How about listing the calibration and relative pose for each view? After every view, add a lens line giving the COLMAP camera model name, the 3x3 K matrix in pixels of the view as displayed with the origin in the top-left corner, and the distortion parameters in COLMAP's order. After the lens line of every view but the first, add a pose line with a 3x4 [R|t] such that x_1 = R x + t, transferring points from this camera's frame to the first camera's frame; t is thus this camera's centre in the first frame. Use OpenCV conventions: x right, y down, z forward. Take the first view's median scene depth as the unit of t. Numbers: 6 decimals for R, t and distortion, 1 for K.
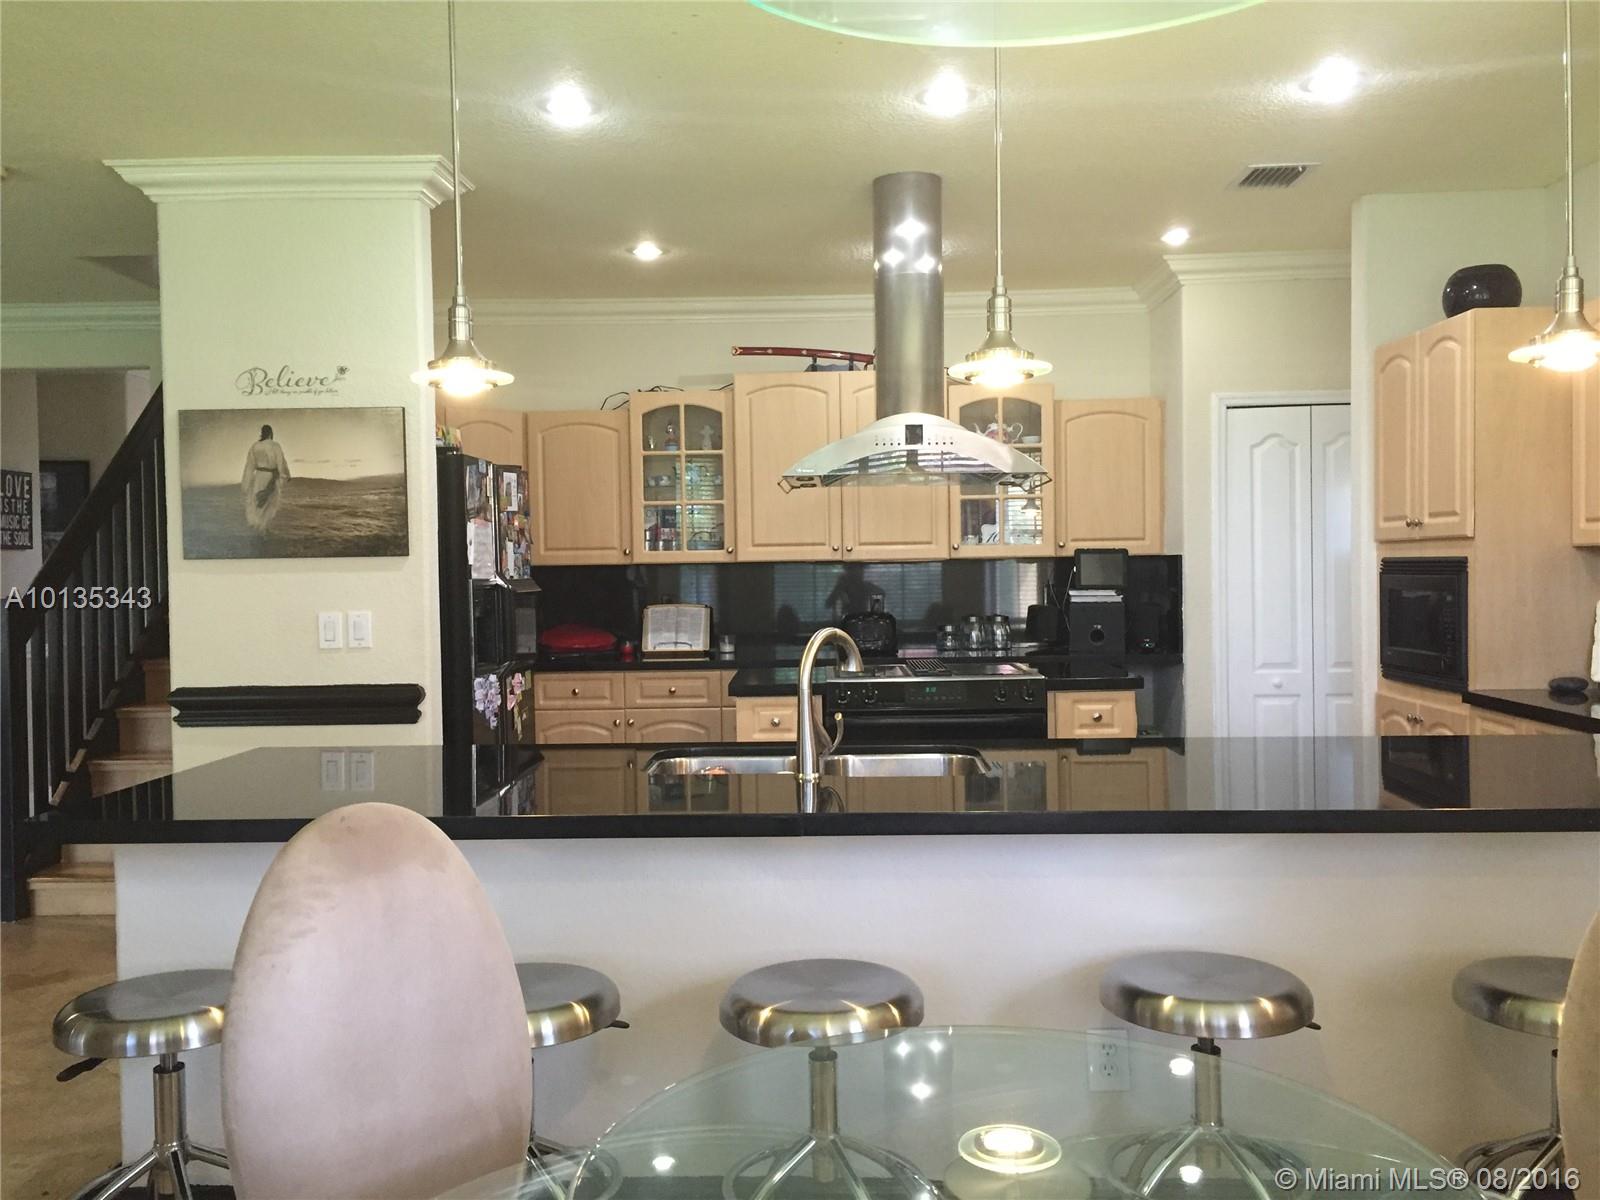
lens RADIAL K [[1351.3, 0, 800.4], [0, 1351.3, 592.7], [0, 0, 1]] dist [0.019293, -0.019901]
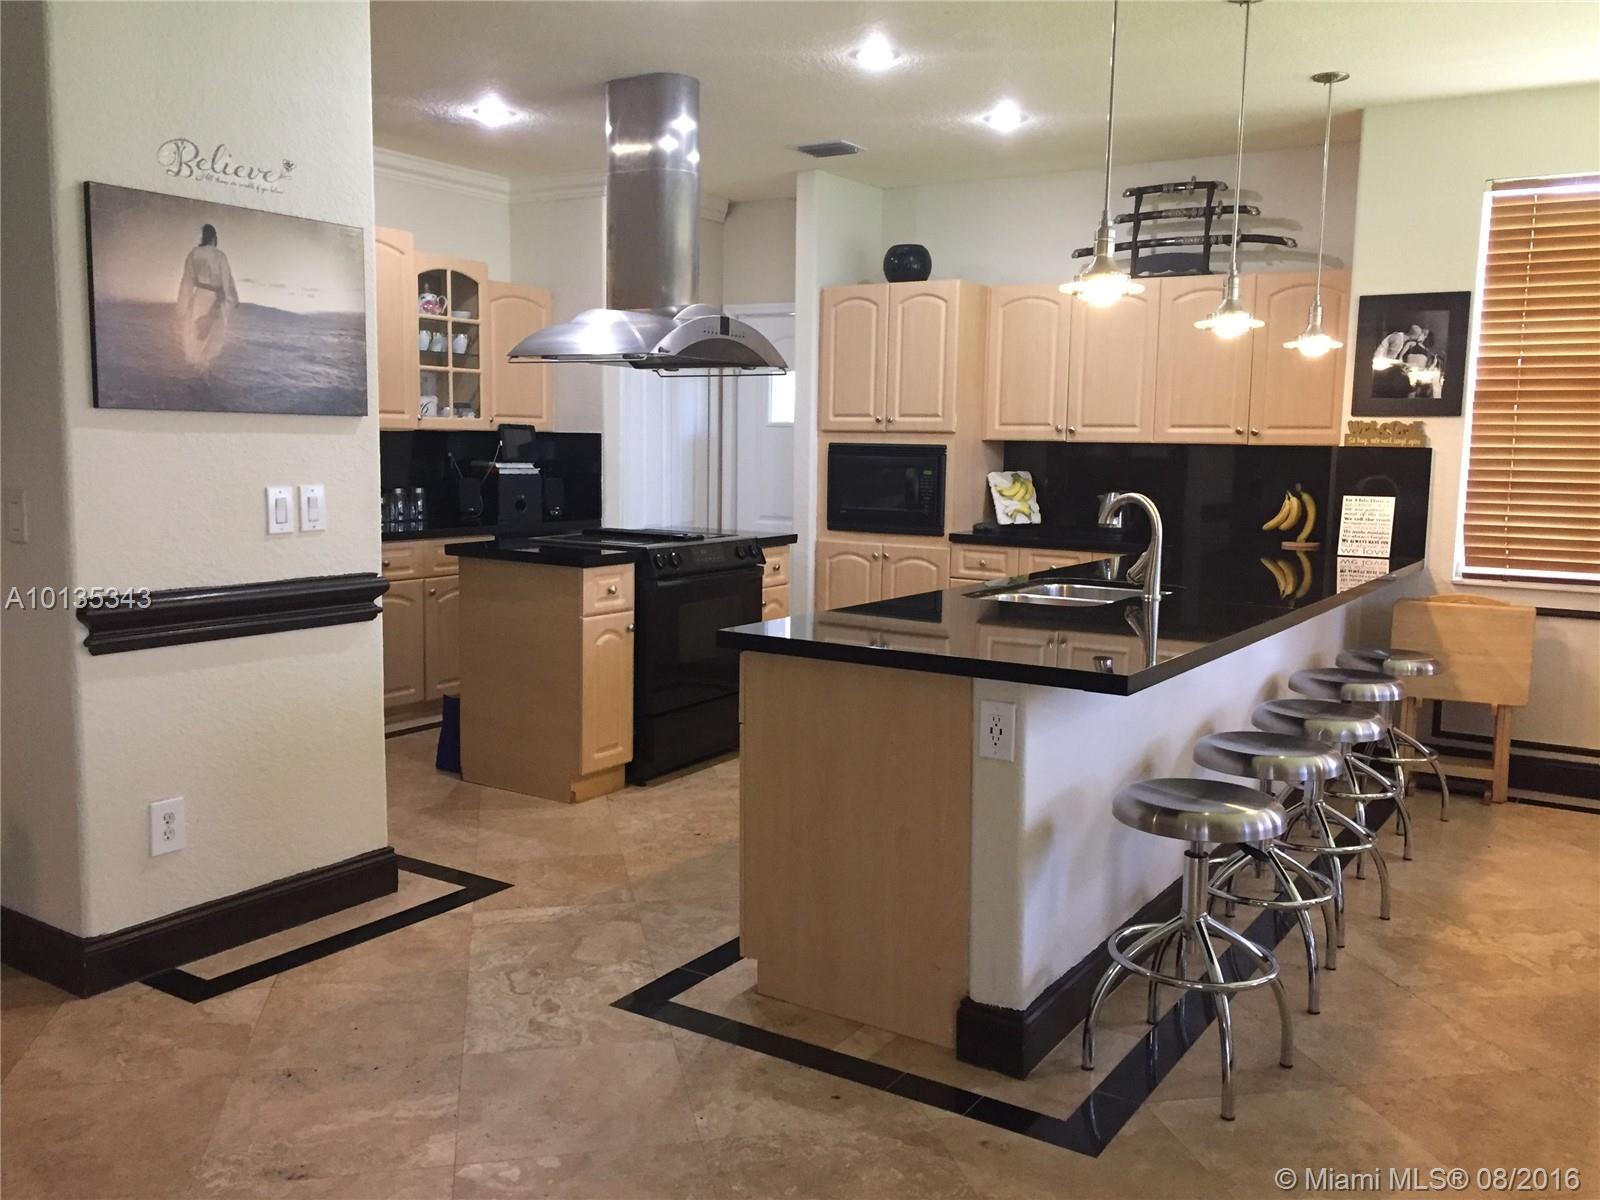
lens RADIAL K [[1351.3, 0, 801.0], [0, 1351.3, 607.8], [0, 0, 1]] dist [0.019293, -0.019901]
pose [[0.526873, -0.081050, 0.846071, -0.851784], [-0.008504, 0.994890, 0.100602, 0.003543], [-0.849901, -0.060200, 0.523492, 0.342846]]
